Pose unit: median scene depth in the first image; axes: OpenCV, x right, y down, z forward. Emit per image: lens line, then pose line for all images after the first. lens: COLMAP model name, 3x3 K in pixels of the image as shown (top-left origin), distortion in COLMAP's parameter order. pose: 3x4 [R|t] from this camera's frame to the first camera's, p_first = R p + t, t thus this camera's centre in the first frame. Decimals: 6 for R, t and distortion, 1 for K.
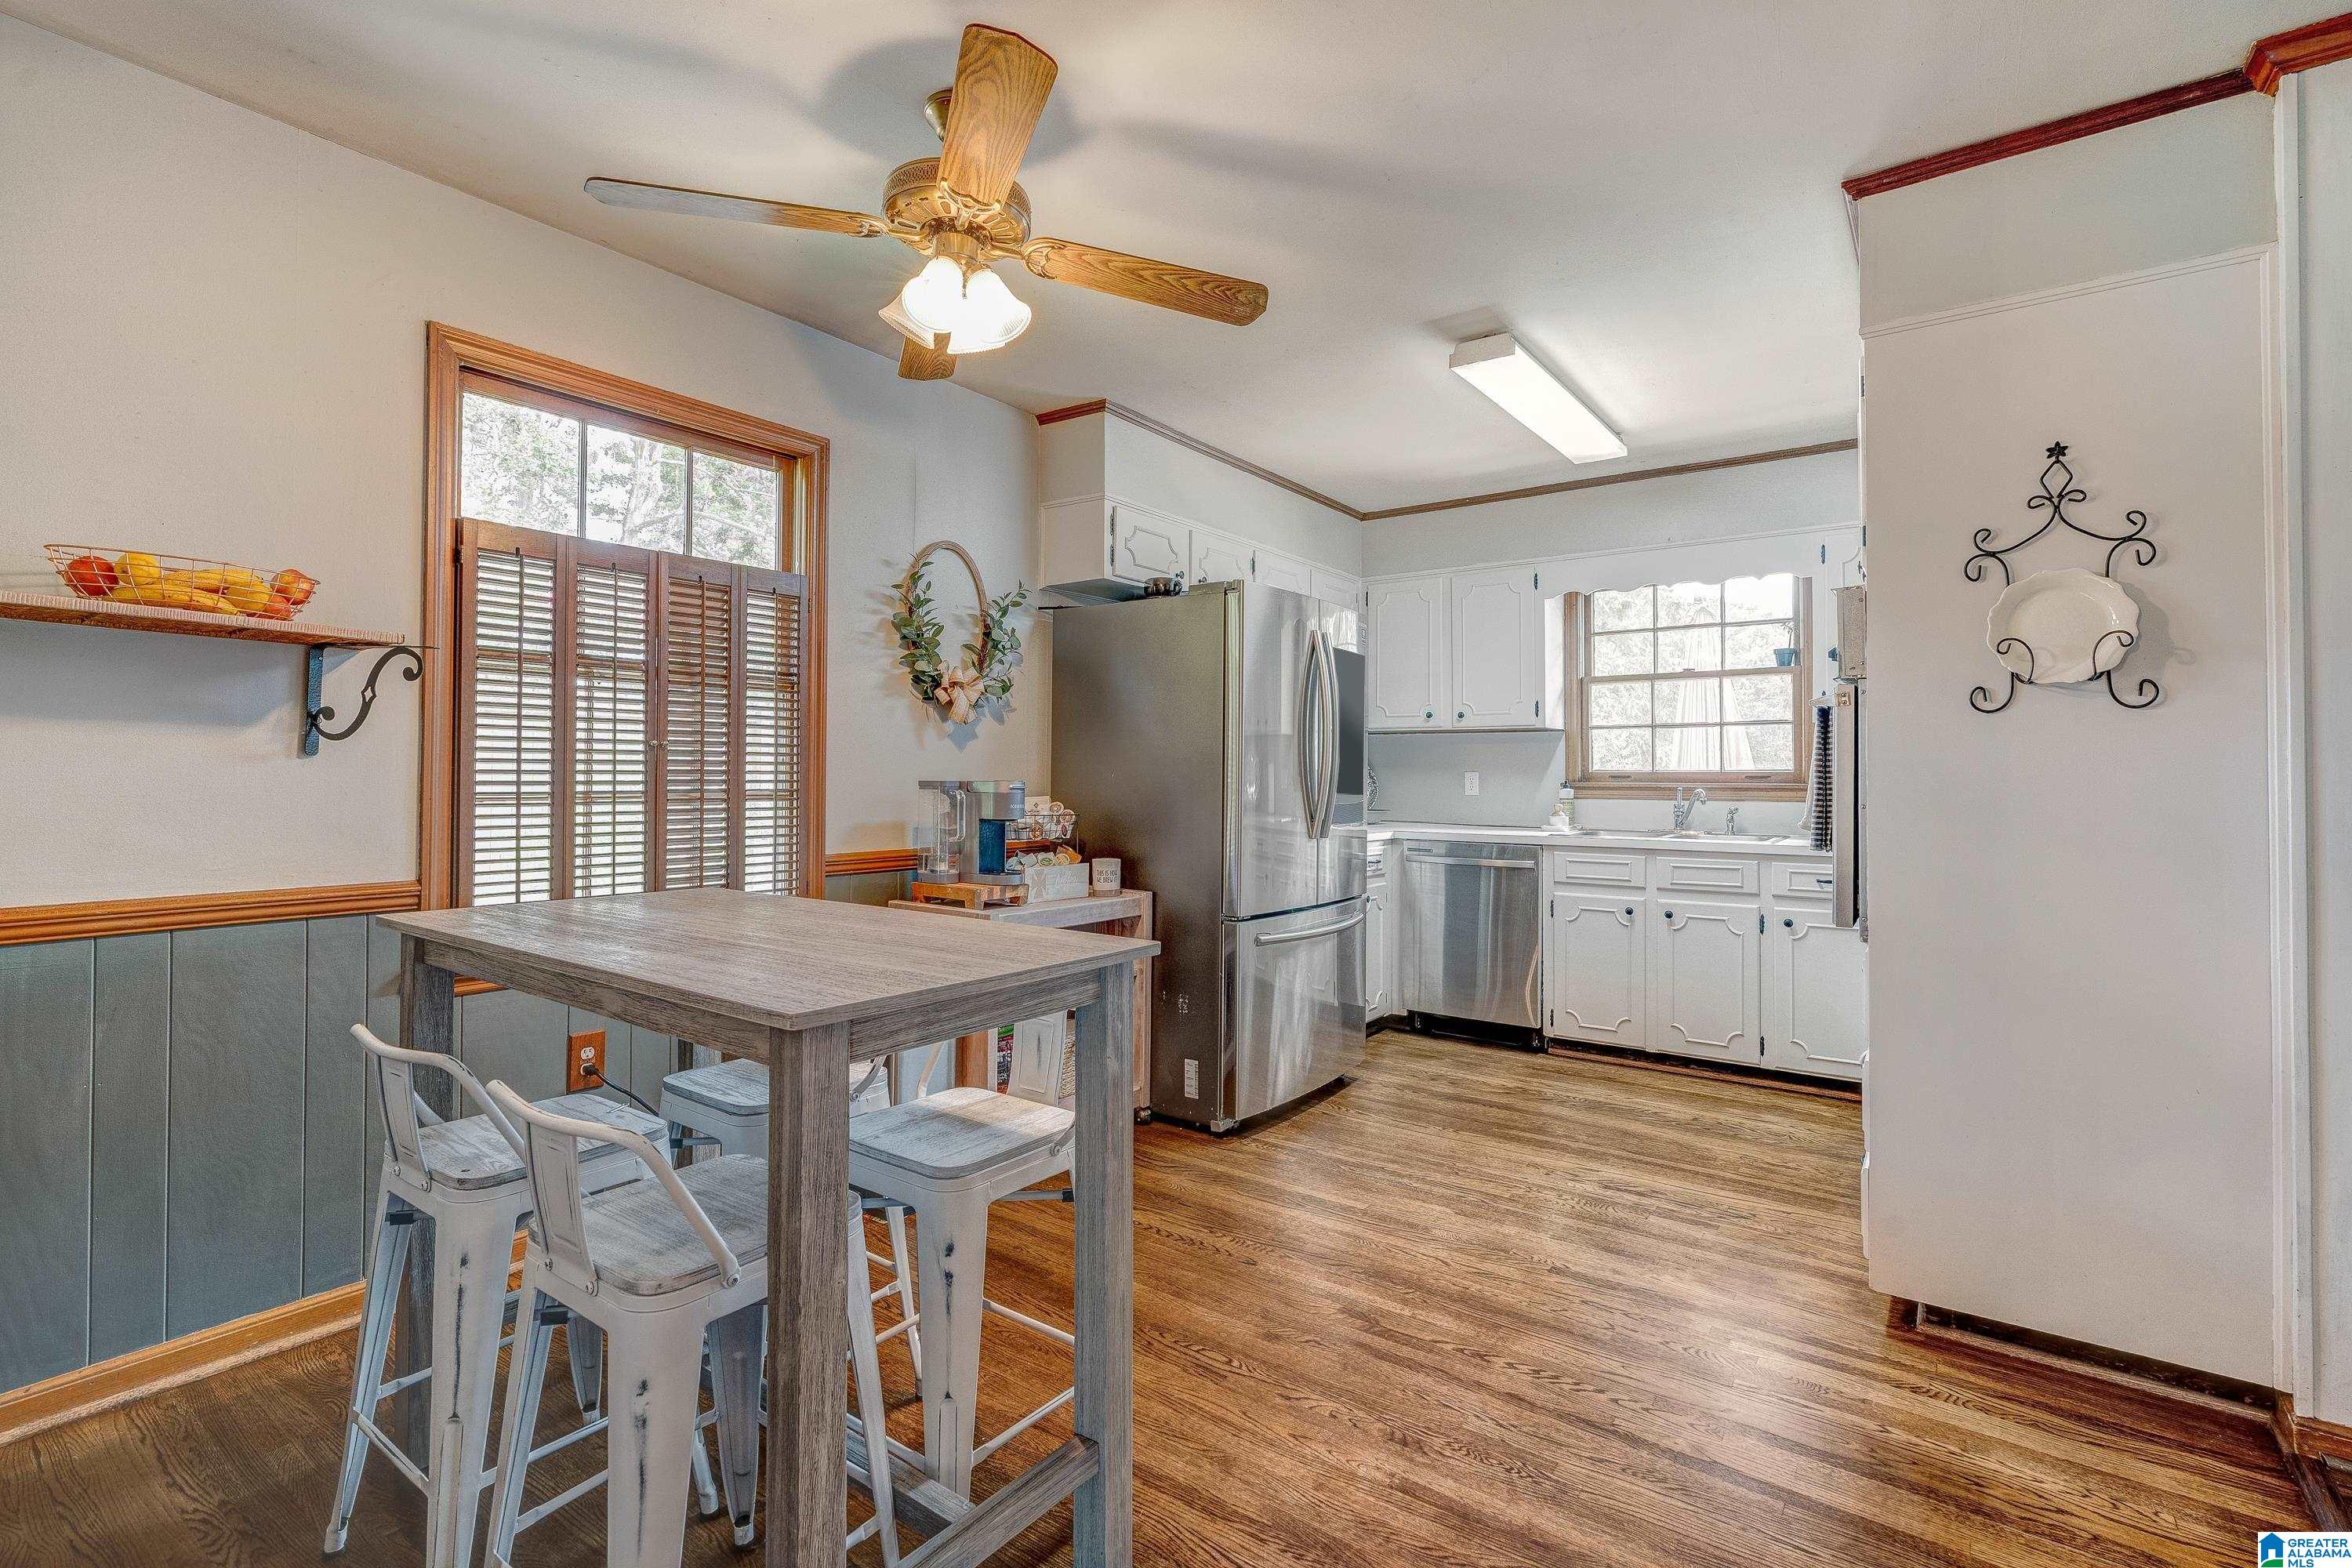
lens RADIAL K [[1077.8, 0, 1176.0], [0, 1077.8, 784.0], [0, 0, 1]] dist [-0.003006, -0.000396]
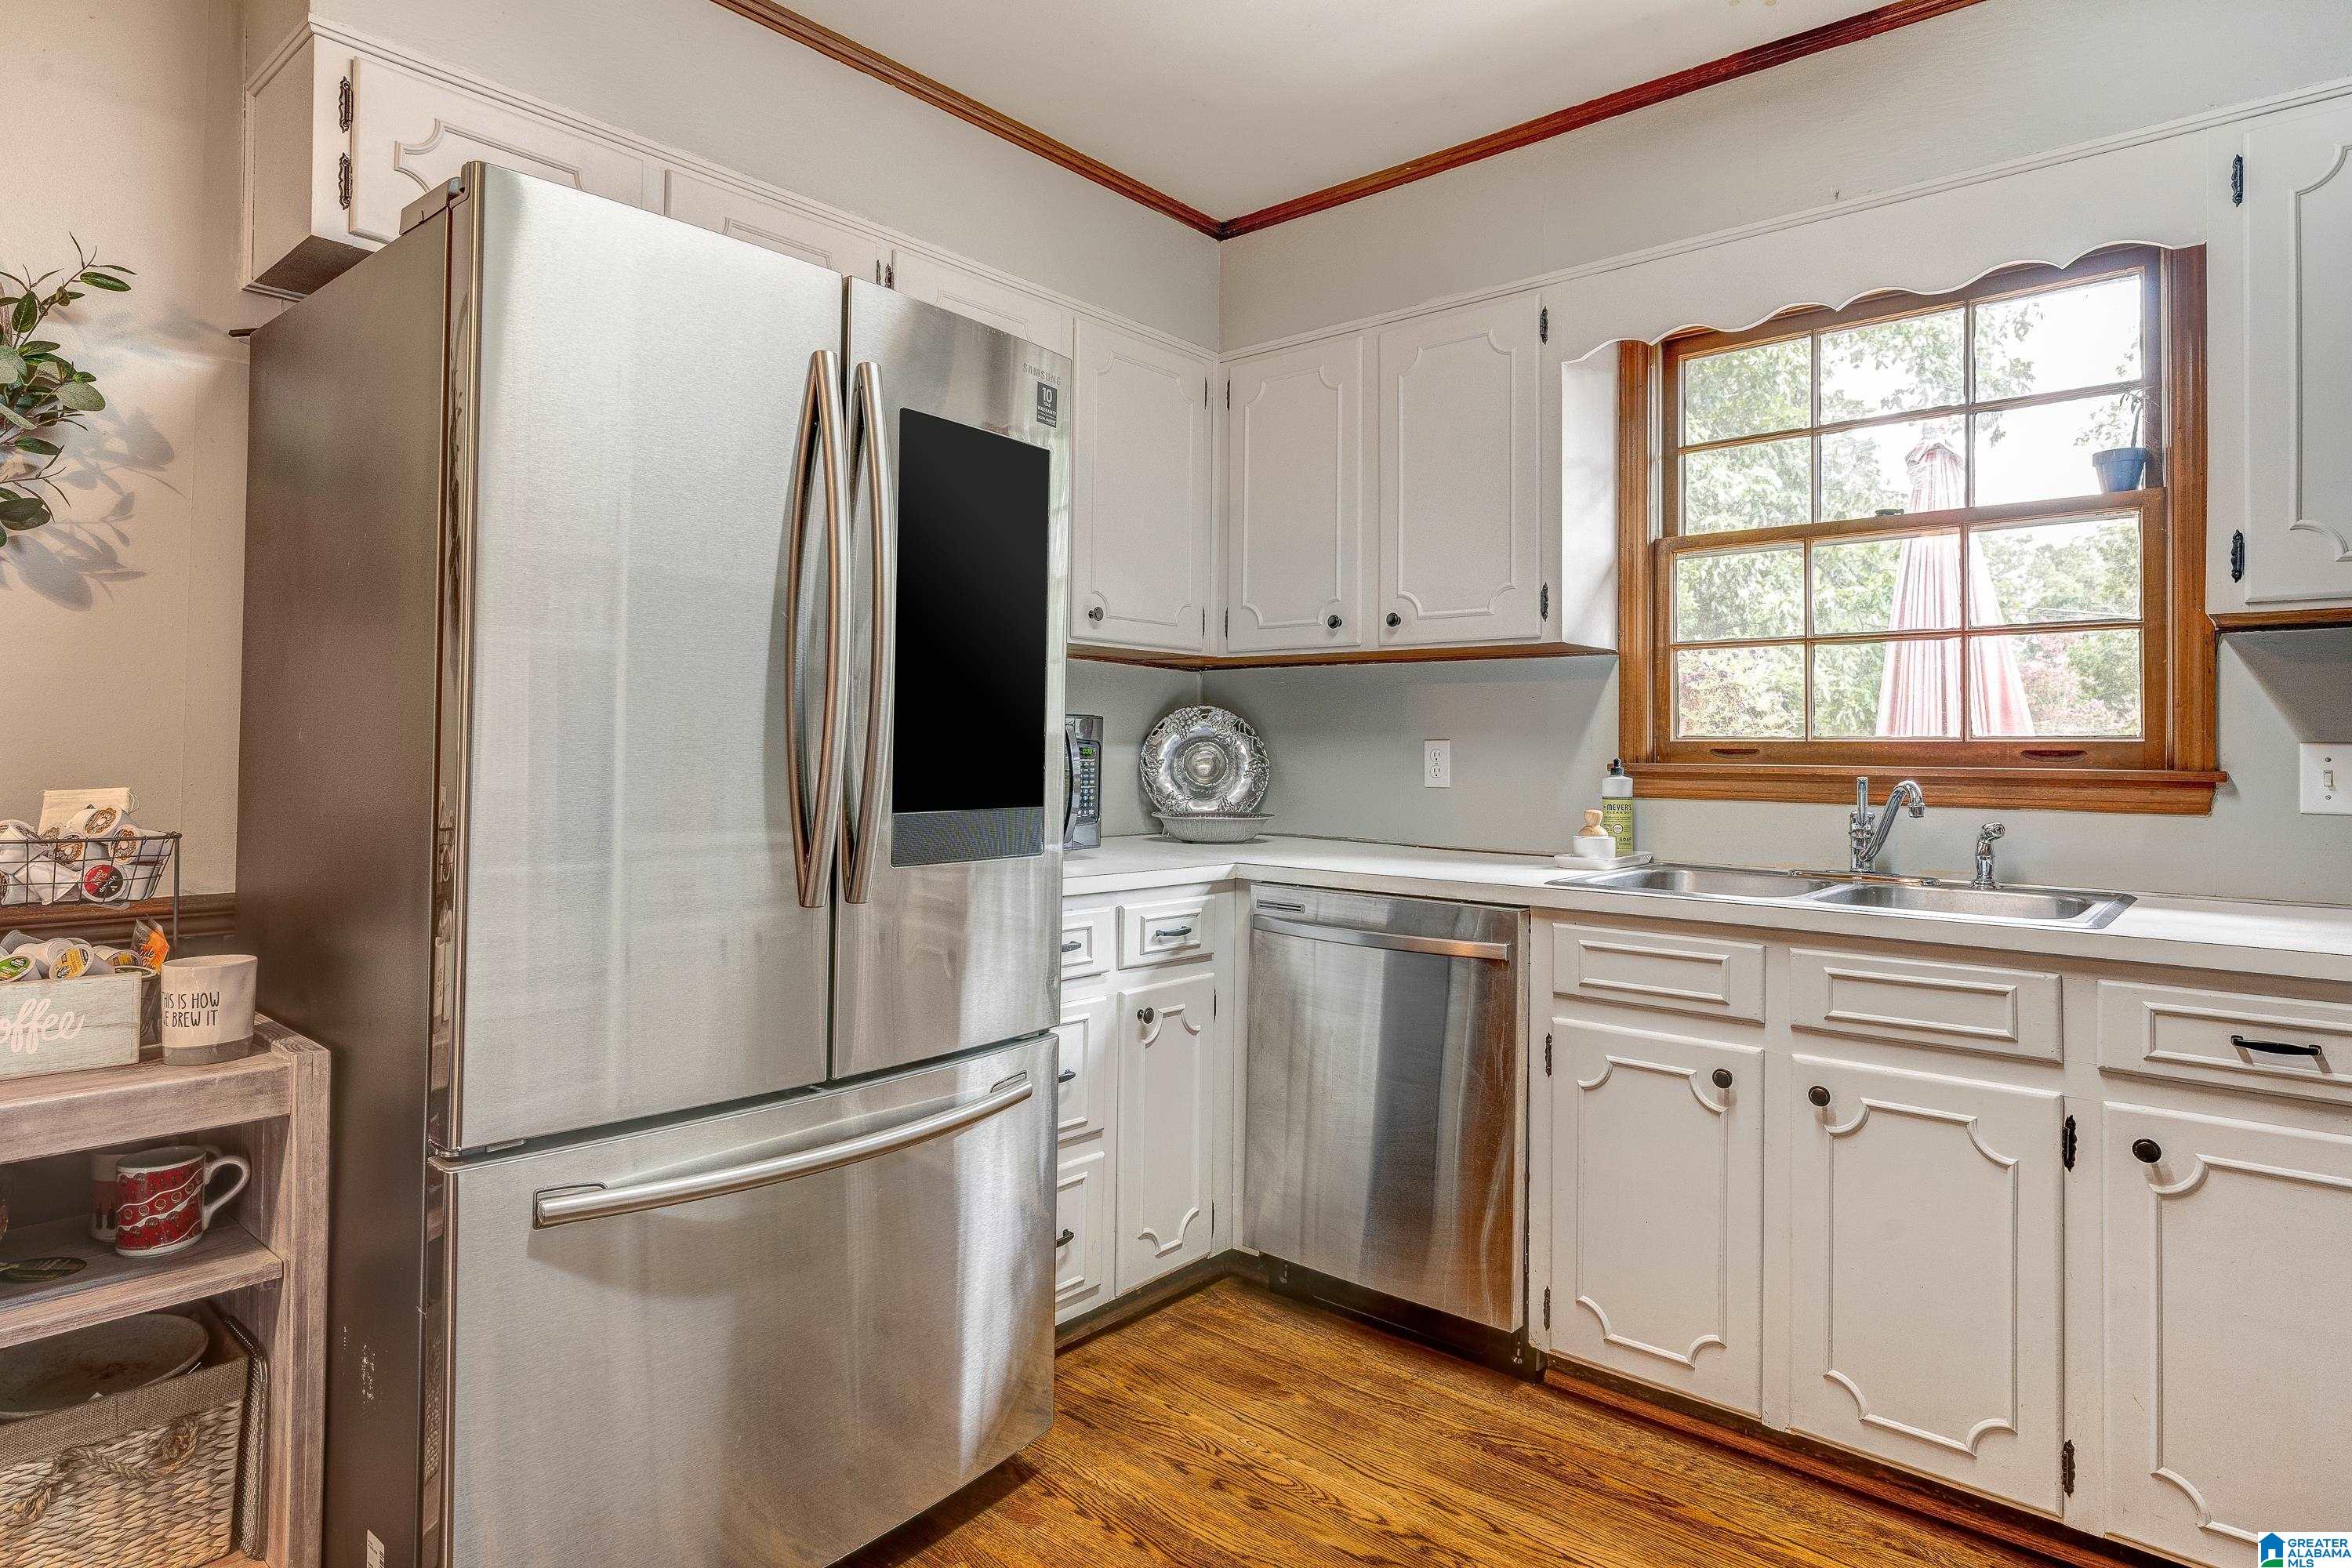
lens RADIAL K [[1343.0, 0, 1158.0], [0, 1343.0, 746.0], [0, 0, 1]] dist [0.003477, 0.000017]
pose [[0.996326, 0.005276, -0.085484, 0.232582], [-0.006261, 0.999917, -0.011265, -0.000710], [0.085417, 0.011759, 0.996276, 0.439050]]
